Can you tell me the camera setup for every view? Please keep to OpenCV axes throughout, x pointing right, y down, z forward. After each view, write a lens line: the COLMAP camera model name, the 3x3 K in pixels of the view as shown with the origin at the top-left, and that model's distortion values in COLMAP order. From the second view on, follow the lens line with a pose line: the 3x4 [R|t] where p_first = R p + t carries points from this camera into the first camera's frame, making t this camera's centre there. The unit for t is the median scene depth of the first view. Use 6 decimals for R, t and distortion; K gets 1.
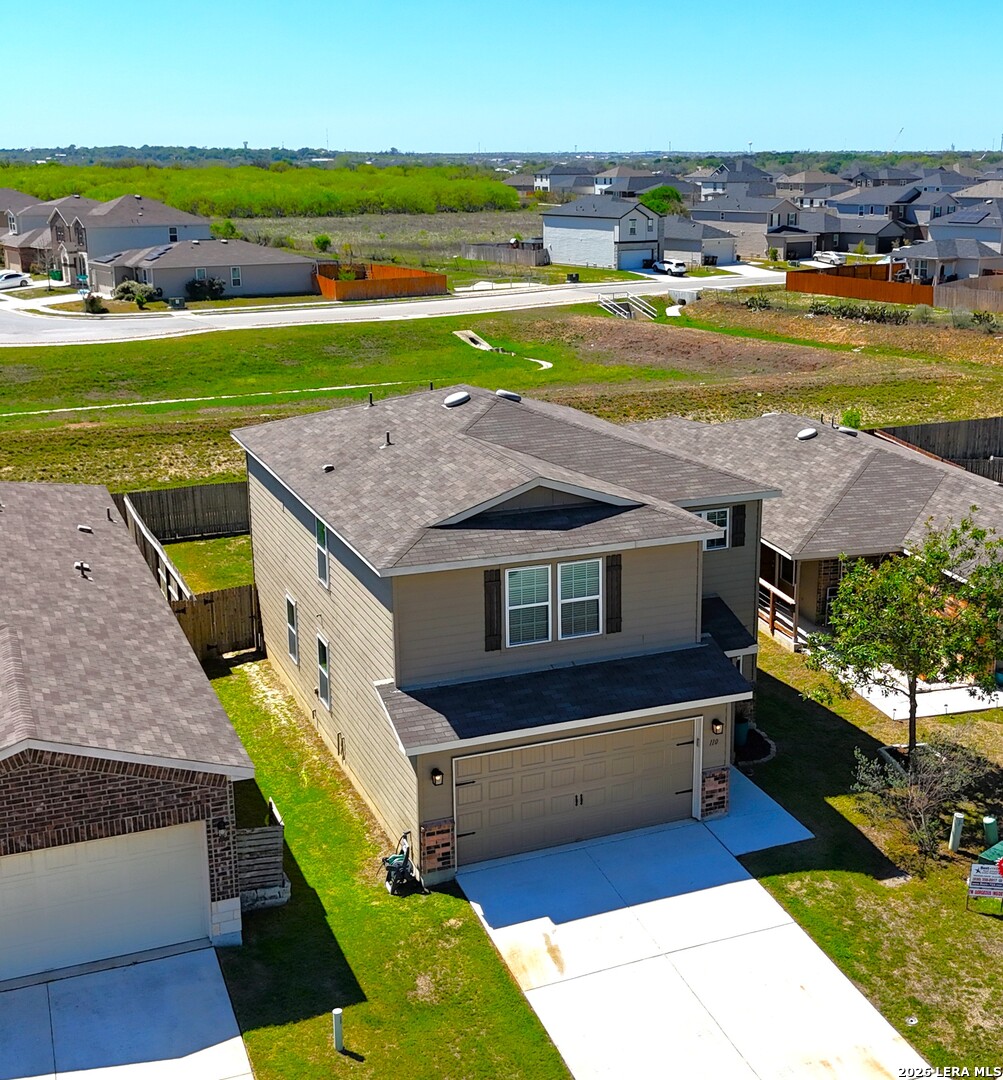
lens RADIAL K [[1251.5, 0, 501.5], [0, 1251.5, 540.0], [0, 0, 1]] dist [0.015938, 0.066444]
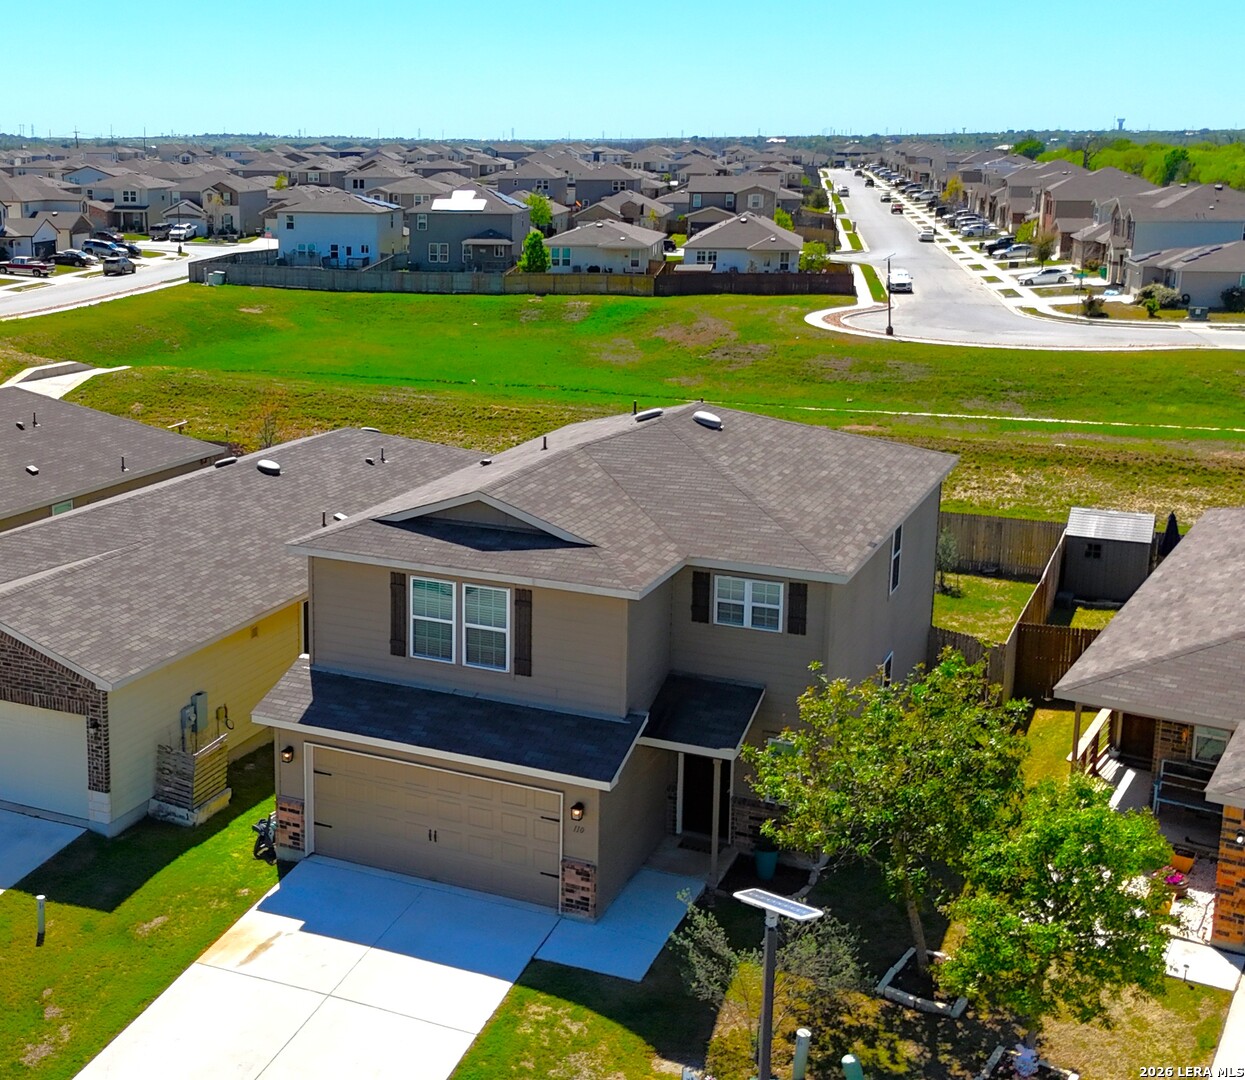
lens RADIAL K [[1442.0, 0, 622.5], [0, 1442.0, 540.0], [0, 0, 1]] dist [0.014426, 0.058590]
pose [[0.713200, 0.188173, -0.675231, 0.840182], [-0.204932, 0.977181, 0.055864, -0.095933], [0.670335, 0.098534, 0.735488, 0.279383]]
